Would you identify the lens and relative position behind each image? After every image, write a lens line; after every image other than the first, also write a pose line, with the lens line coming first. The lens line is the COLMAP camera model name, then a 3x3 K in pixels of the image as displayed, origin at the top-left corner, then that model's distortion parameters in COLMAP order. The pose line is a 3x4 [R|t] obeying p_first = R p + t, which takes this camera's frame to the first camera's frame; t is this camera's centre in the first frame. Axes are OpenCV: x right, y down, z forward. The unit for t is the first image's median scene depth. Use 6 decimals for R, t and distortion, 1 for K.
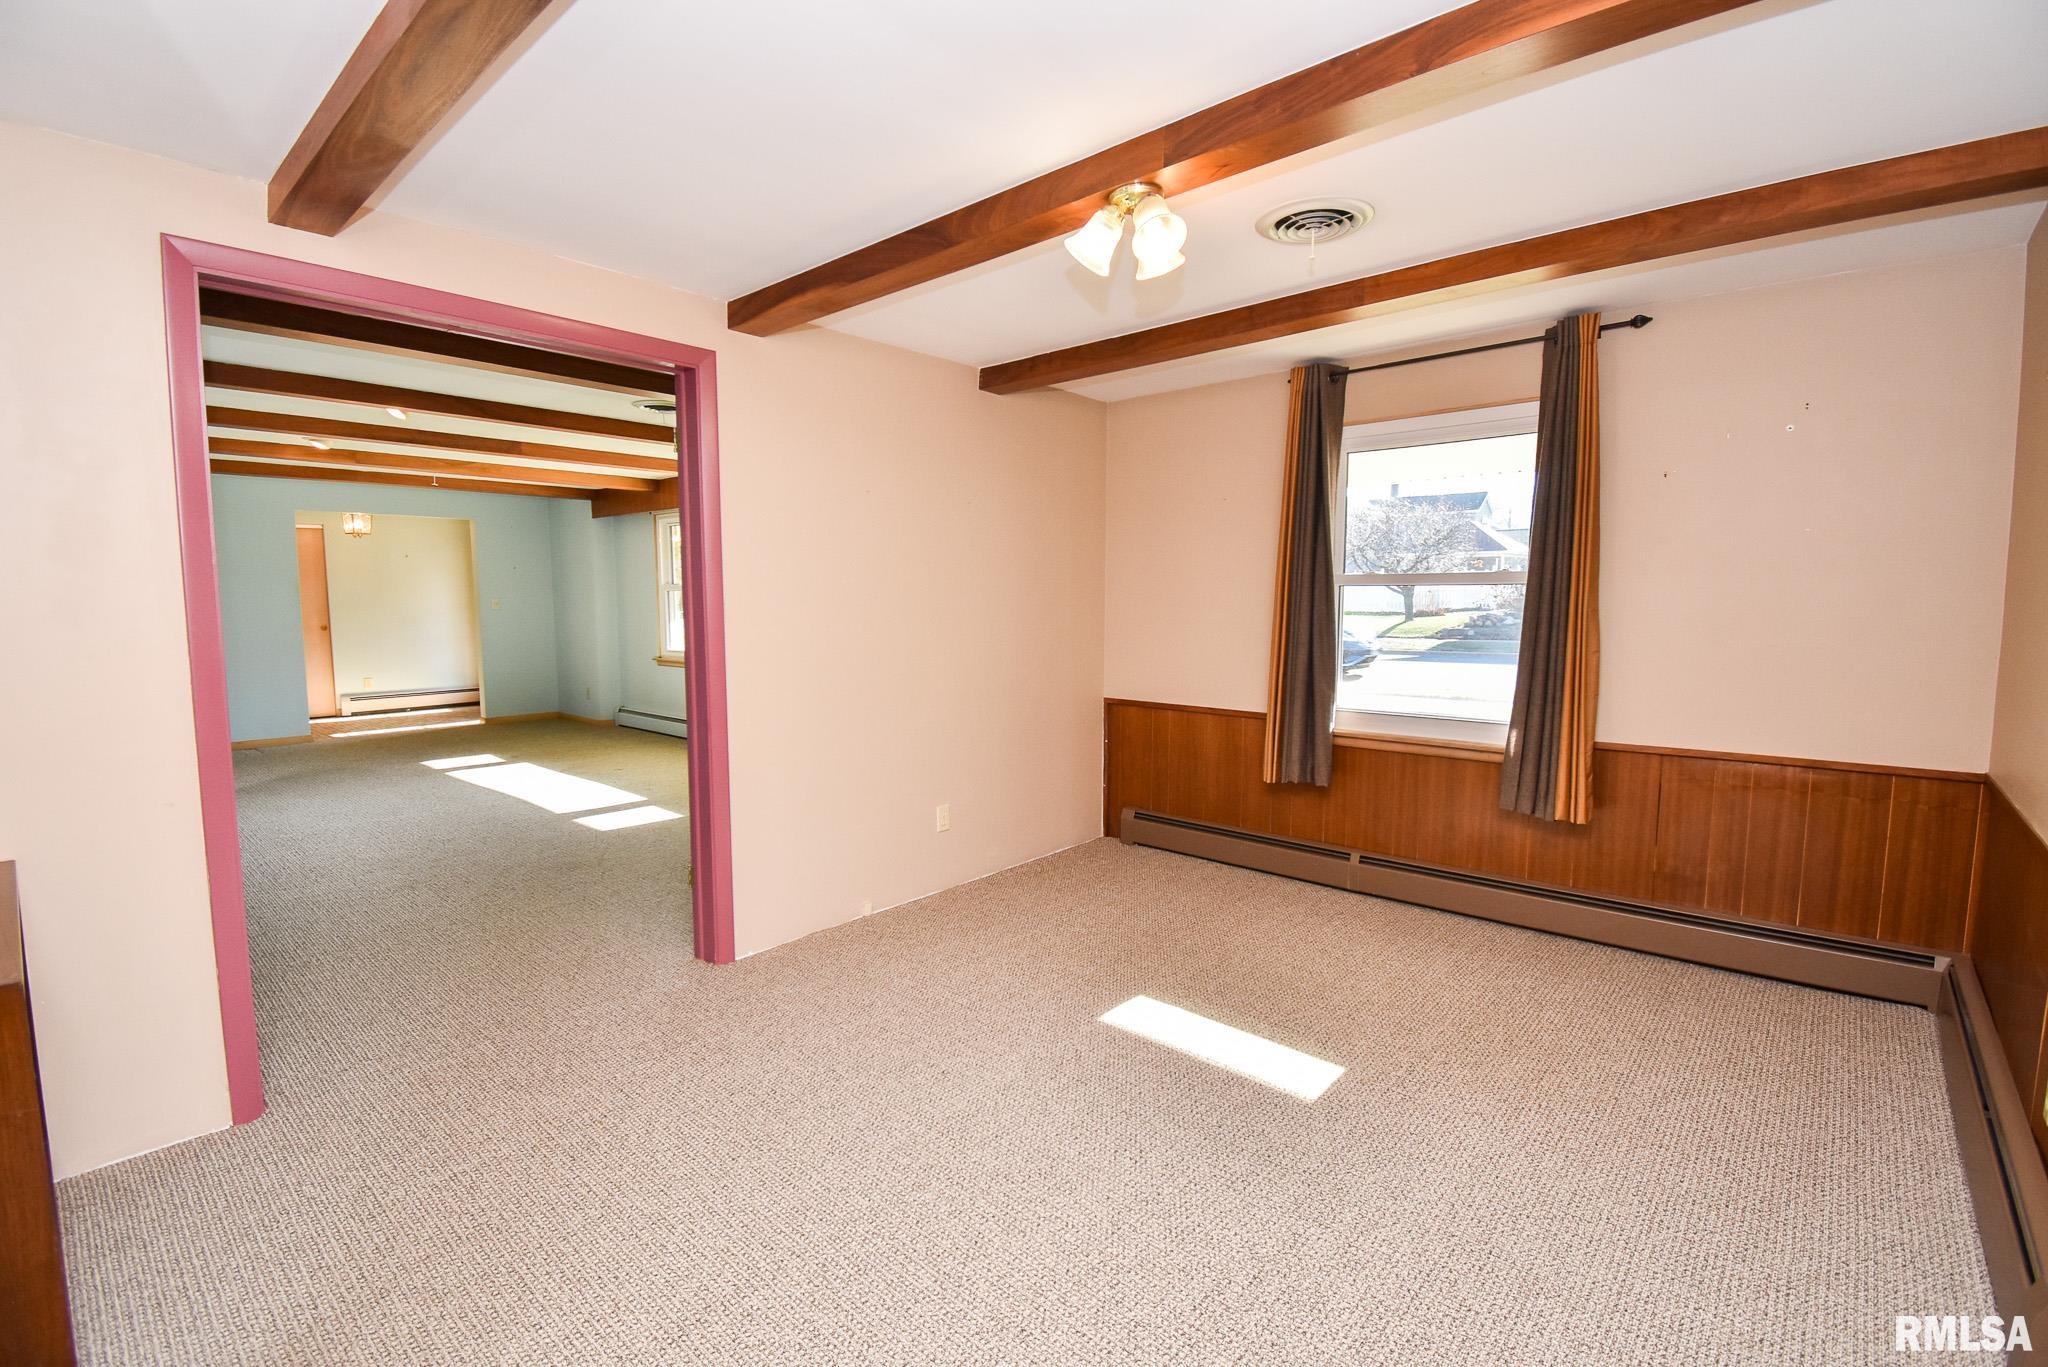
lens RADIAL K [[920.8, 0, 1026.3], [0, 920.8, 681.6], [0, 0, 1]] dist [0.019592, -0.024802]
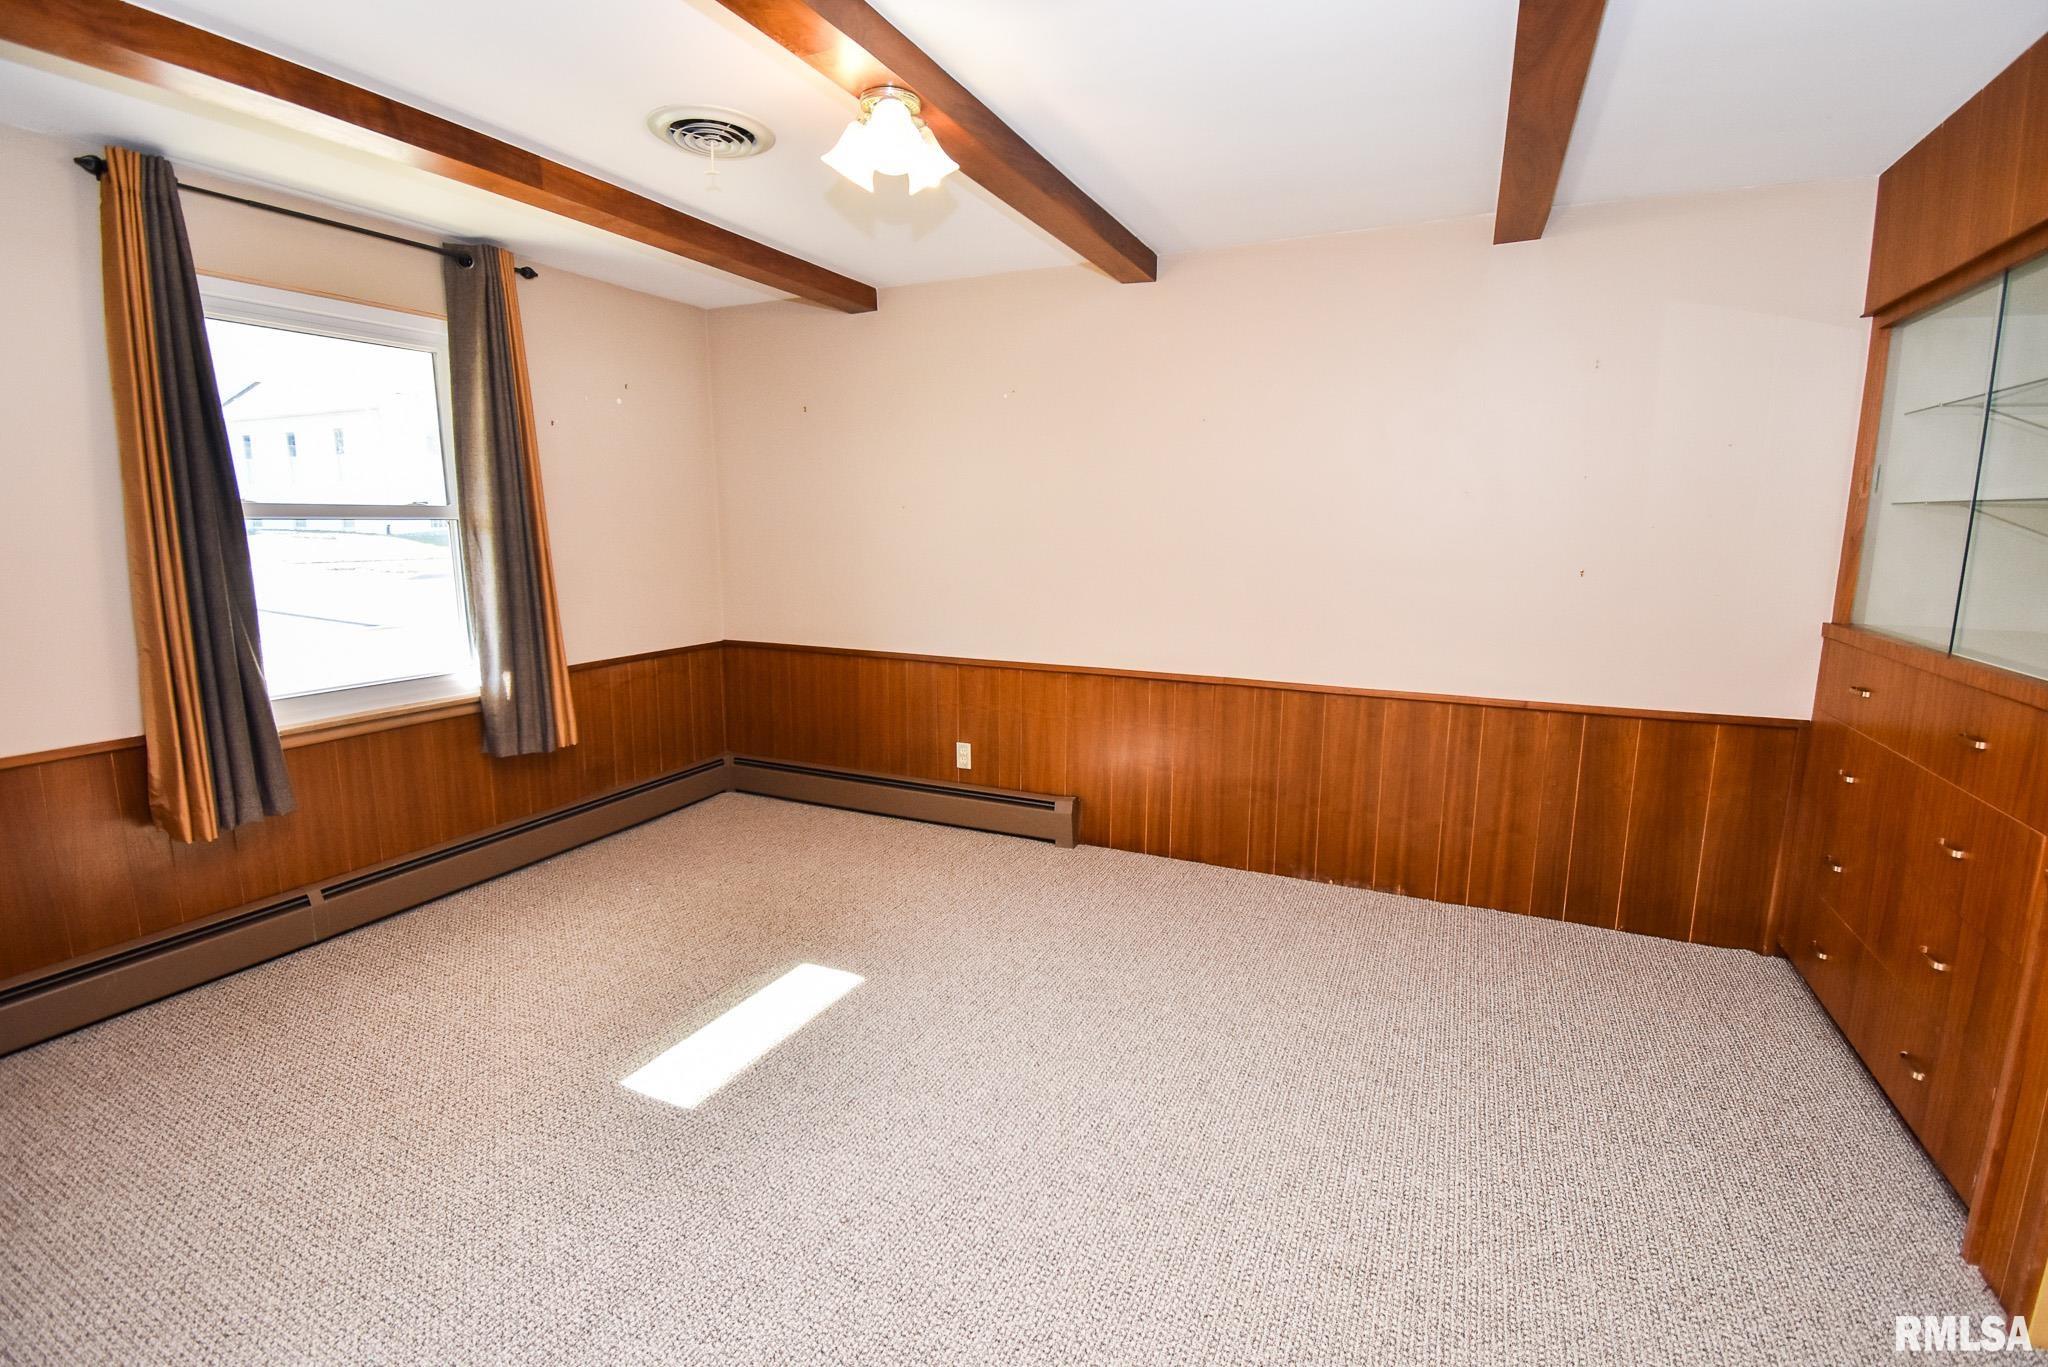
lens RADIAL K [[906.1, 0, 1021.3], [0, 906.1, 679.9], [0, 0, 1]] dist [0.021924, -0.025657]
pose [[-0.280252, -0.157365, 0.946940, -0.537689], [0.089499, 0.977891, 0.188996, -0.073629], [-0.955745, 0.137717, -0.259972, 0.751138]]
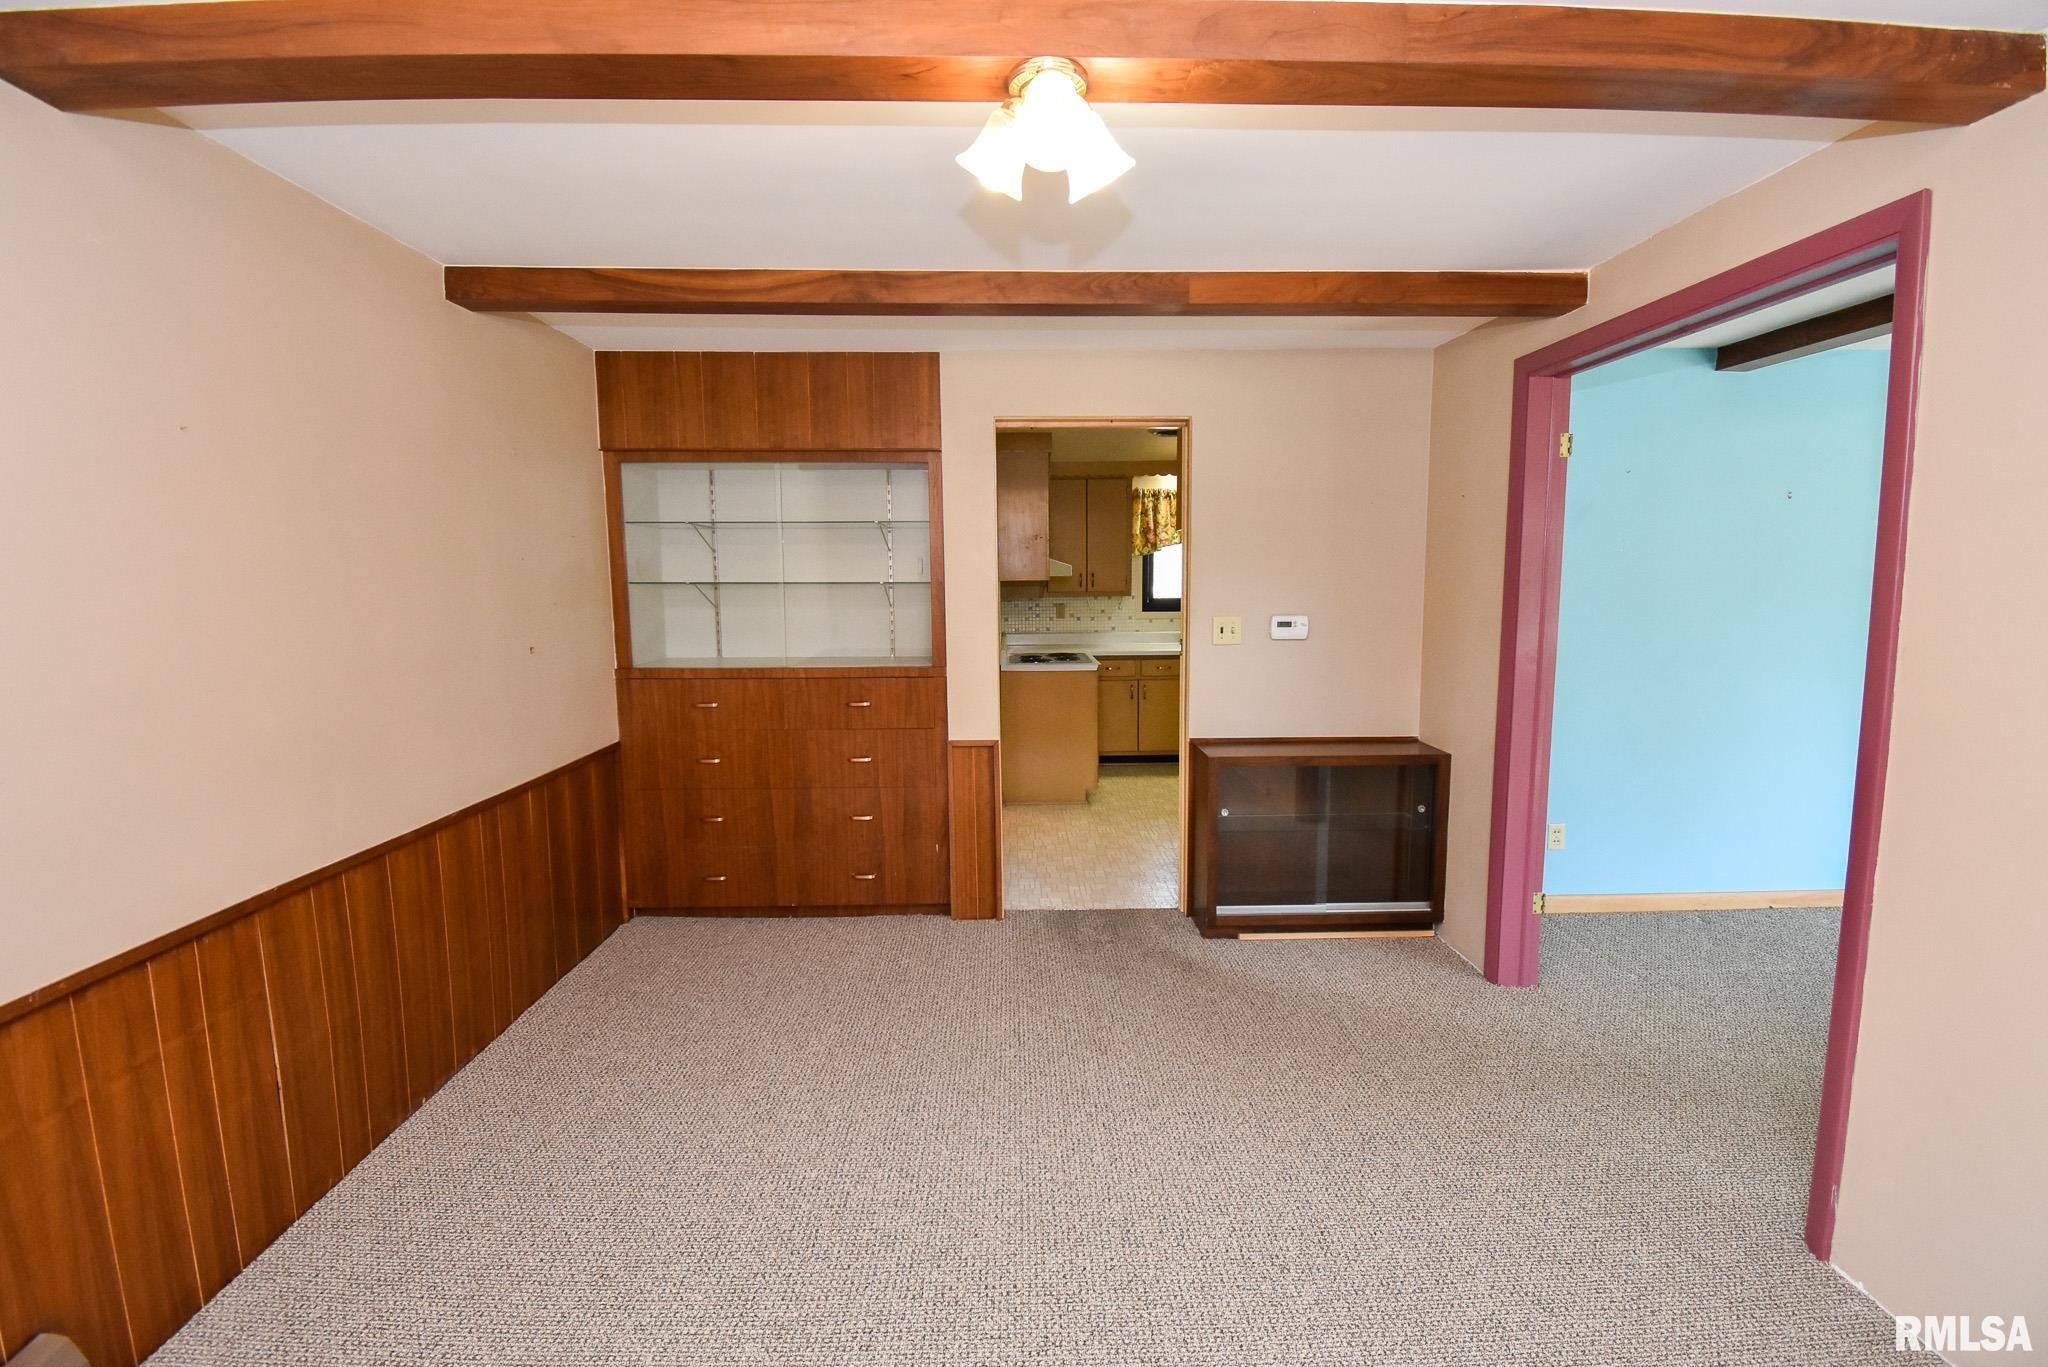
lens RADIAL K [[923.9, 0, 1021.6], [0, 923.9, 679.8], [0, 0, 1]] dist [0.023678, -0.027186]
pose [[-0.732811, 0.088301, -0.674678, 0.399738], [-0.052273, 0.981308, 0.185210, -0.127097], [0.678421, 0.170991, -0.714497, 0.989421]]
